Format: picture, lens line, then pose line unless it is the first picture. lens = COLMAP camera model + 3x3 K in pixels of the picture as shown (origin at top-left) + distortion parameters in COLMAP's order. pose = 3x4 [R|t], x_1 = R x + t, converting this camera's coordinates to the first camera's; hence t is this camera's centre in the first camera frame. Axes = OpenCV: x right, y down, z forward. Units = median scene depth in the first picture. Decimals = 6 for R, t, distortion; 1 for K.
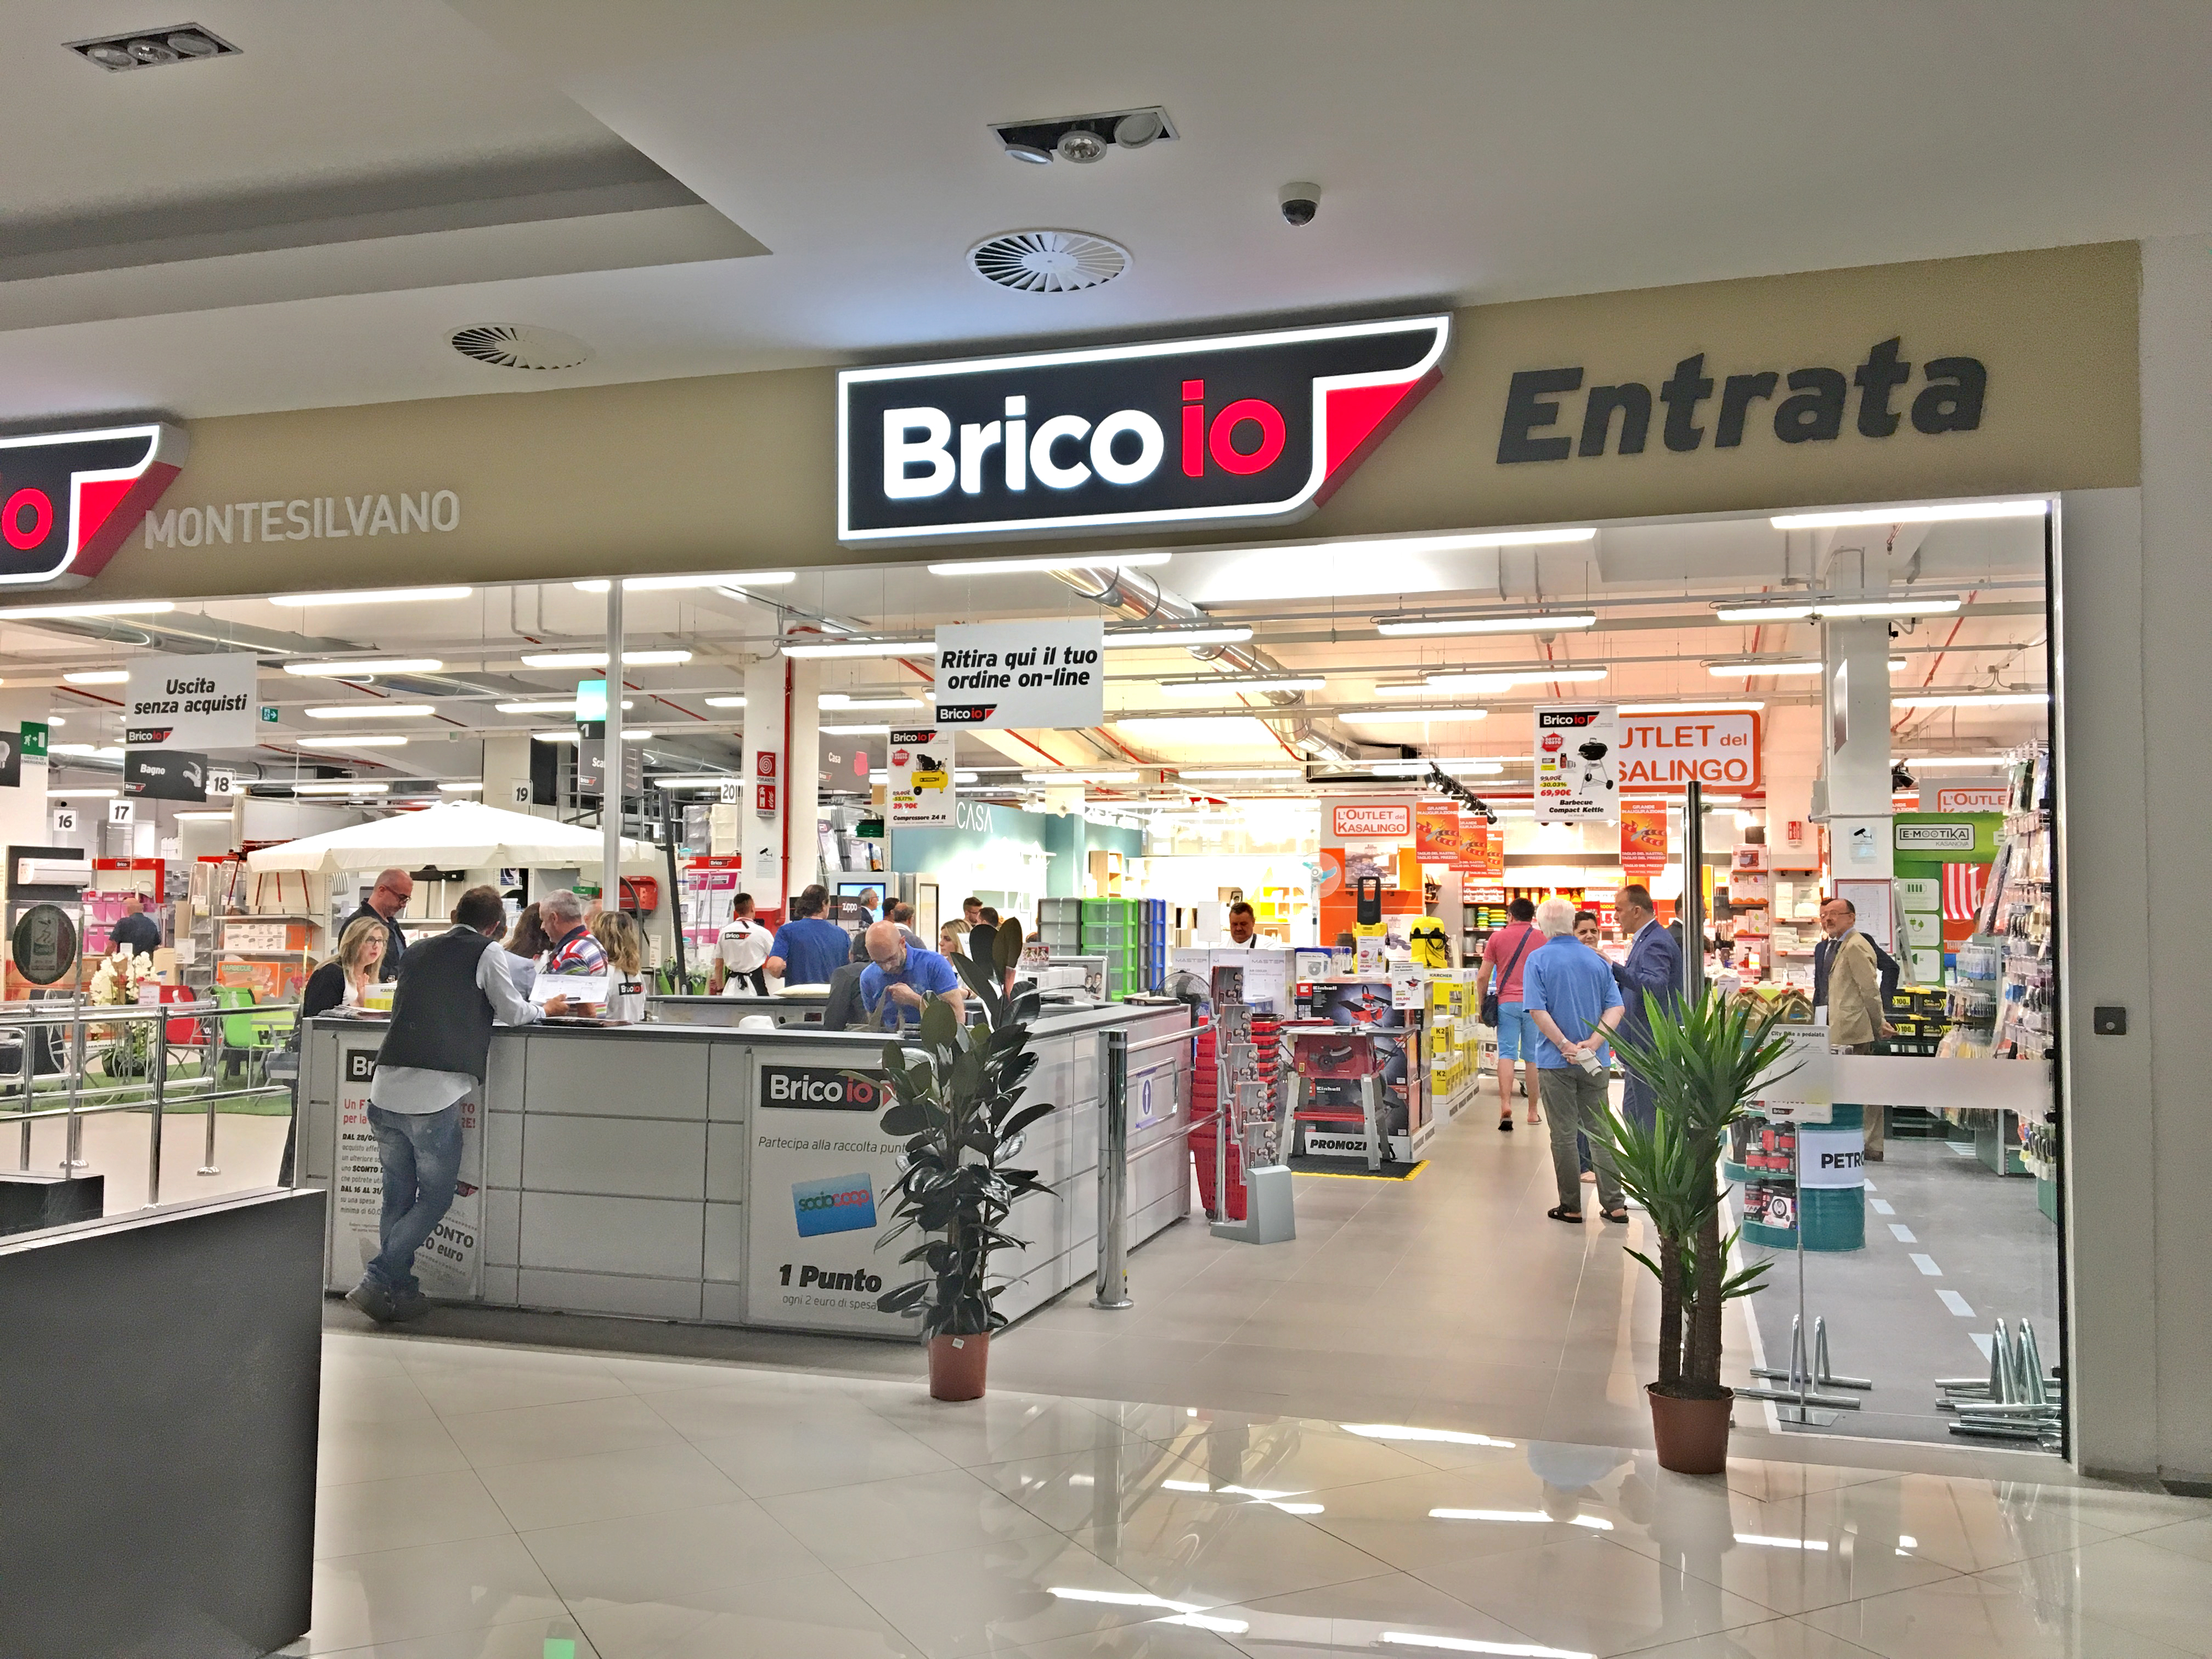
lens RADIAL K [[1846.7, 0, 1083.7], [0, 1846.7, 847.4], [0, 0, 1]] dist [0.081648, -0.117456]
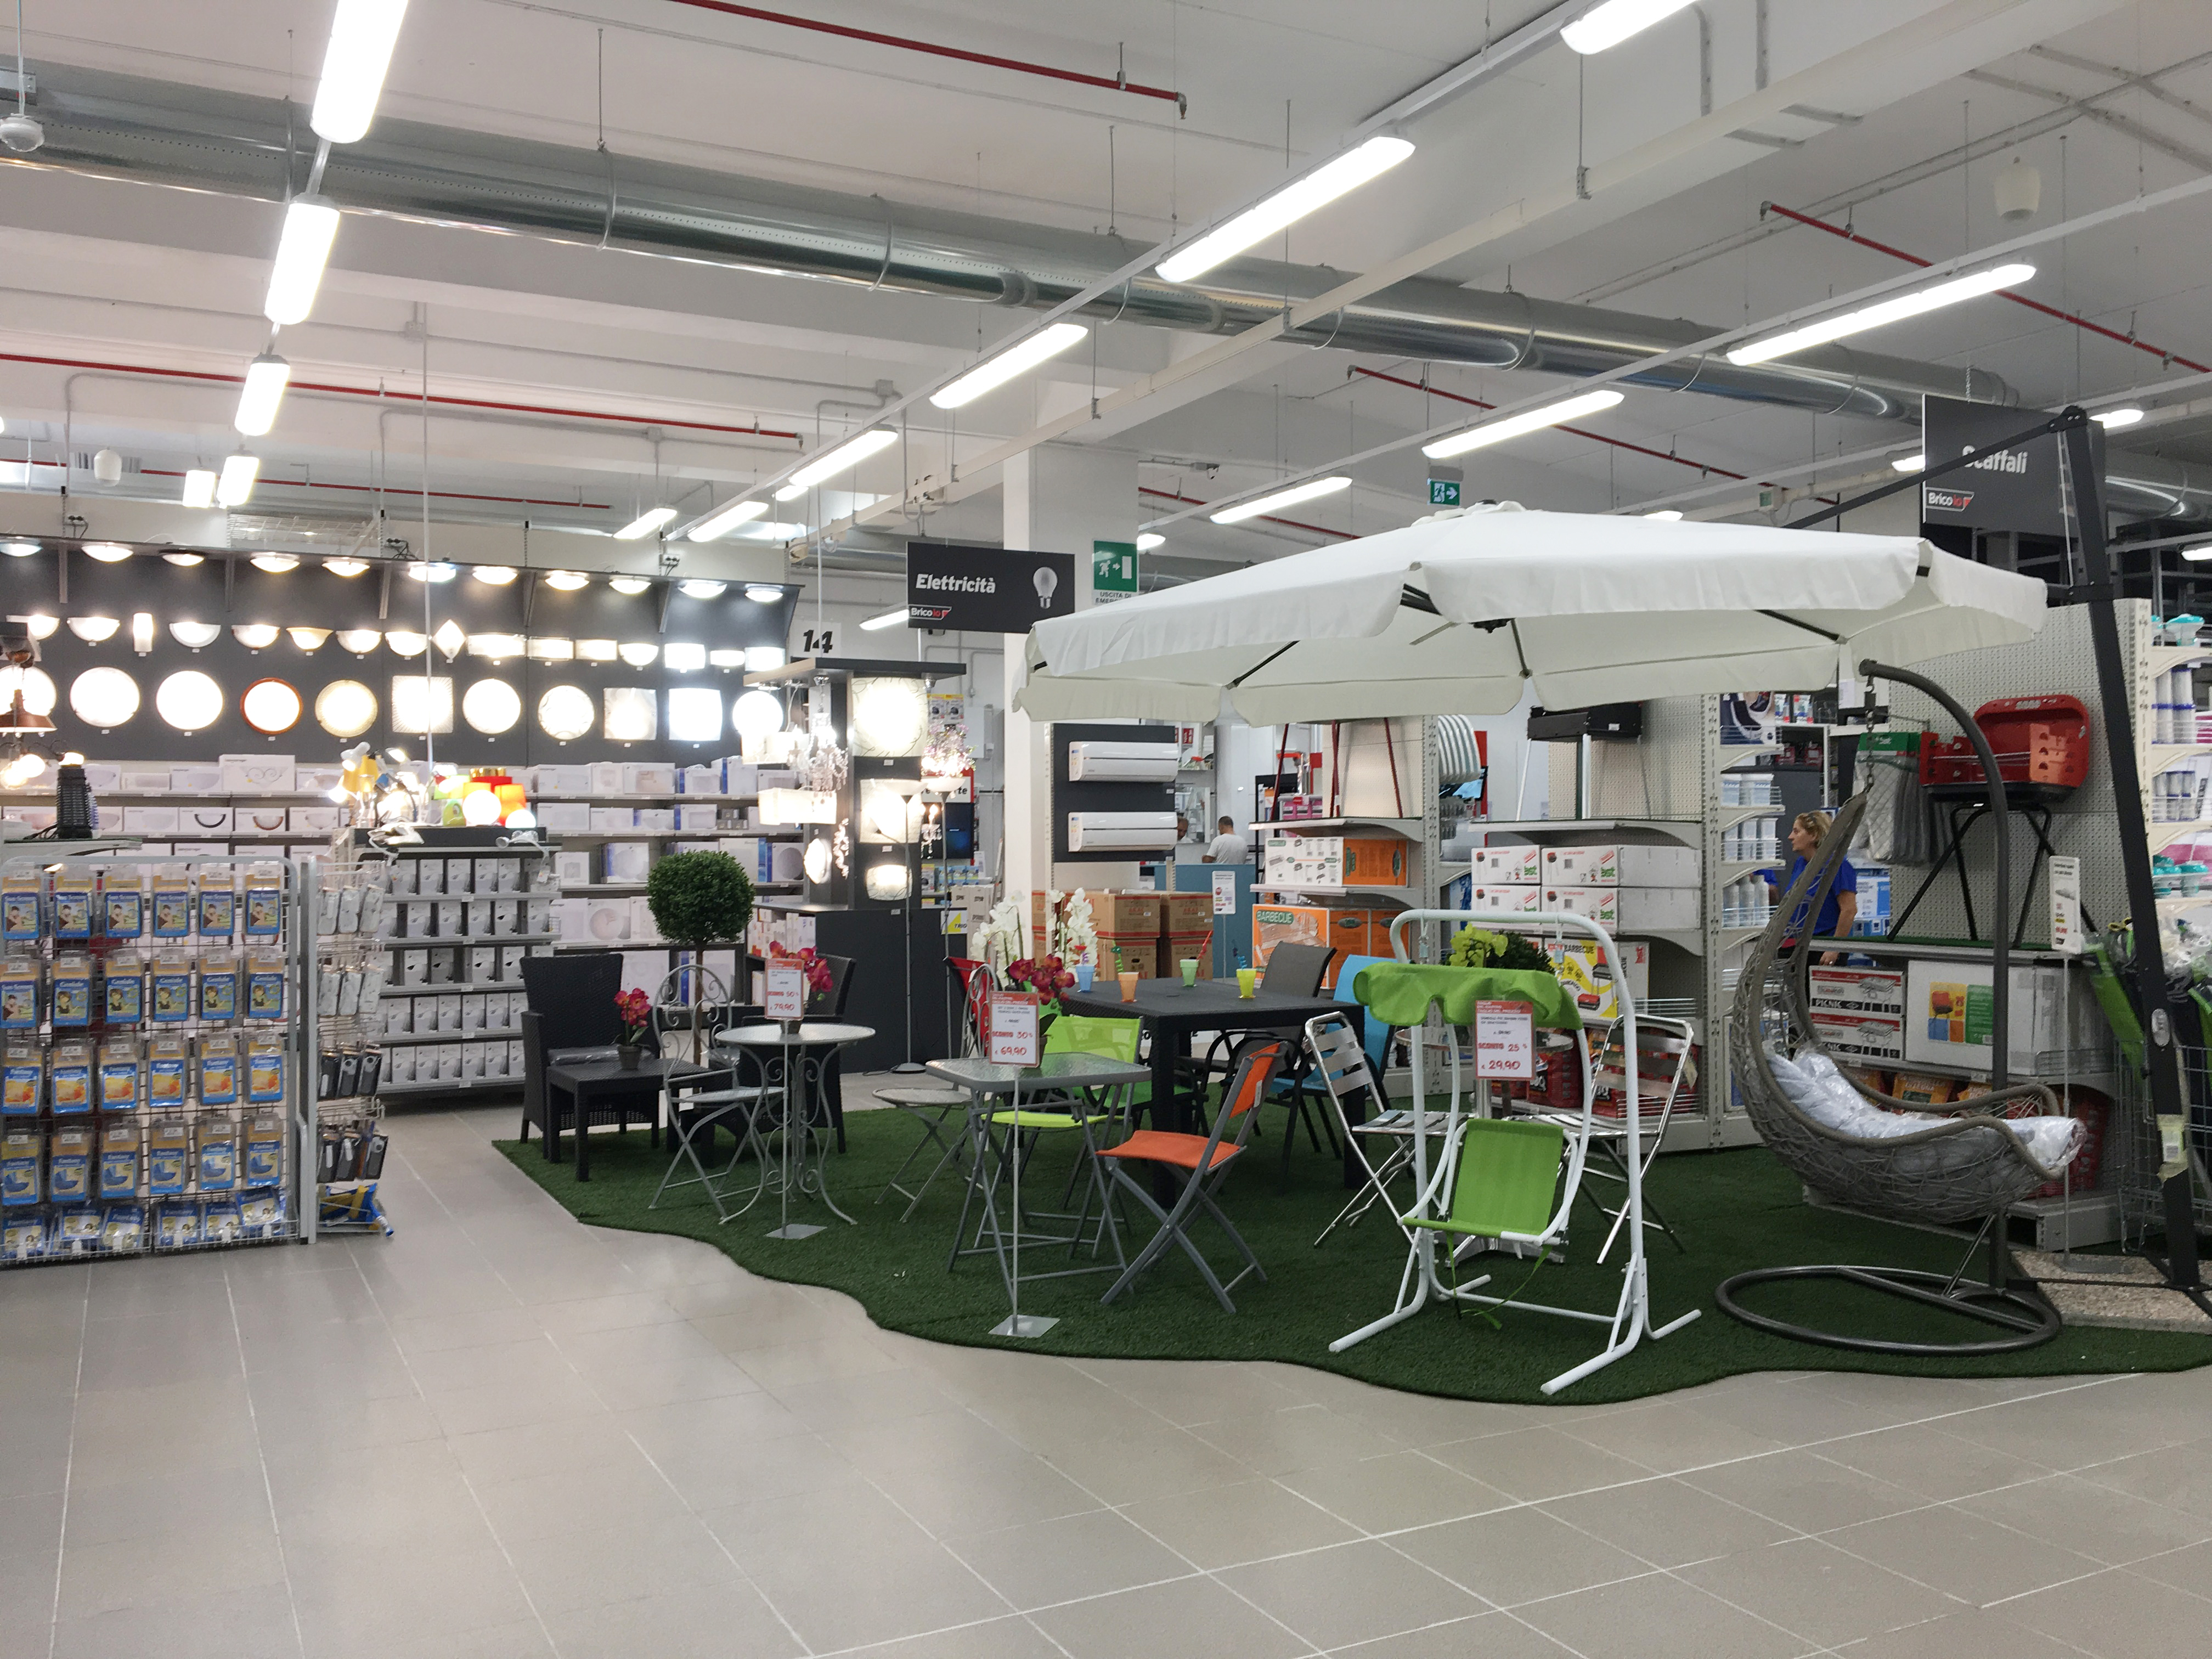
lens RADIAL K [[1846.7, 0, 1096.0], [0, 1846.7, 825.9], [0, 0, 1]] dist [0.081648, -0.117456]
pose [[0.697237, -0.015968, -0.716663, -0.099217], [0.038993, 0.999117, 0.015675, 0.027051], [0.715780, -0.038874, 0.697243, 0.583014]]
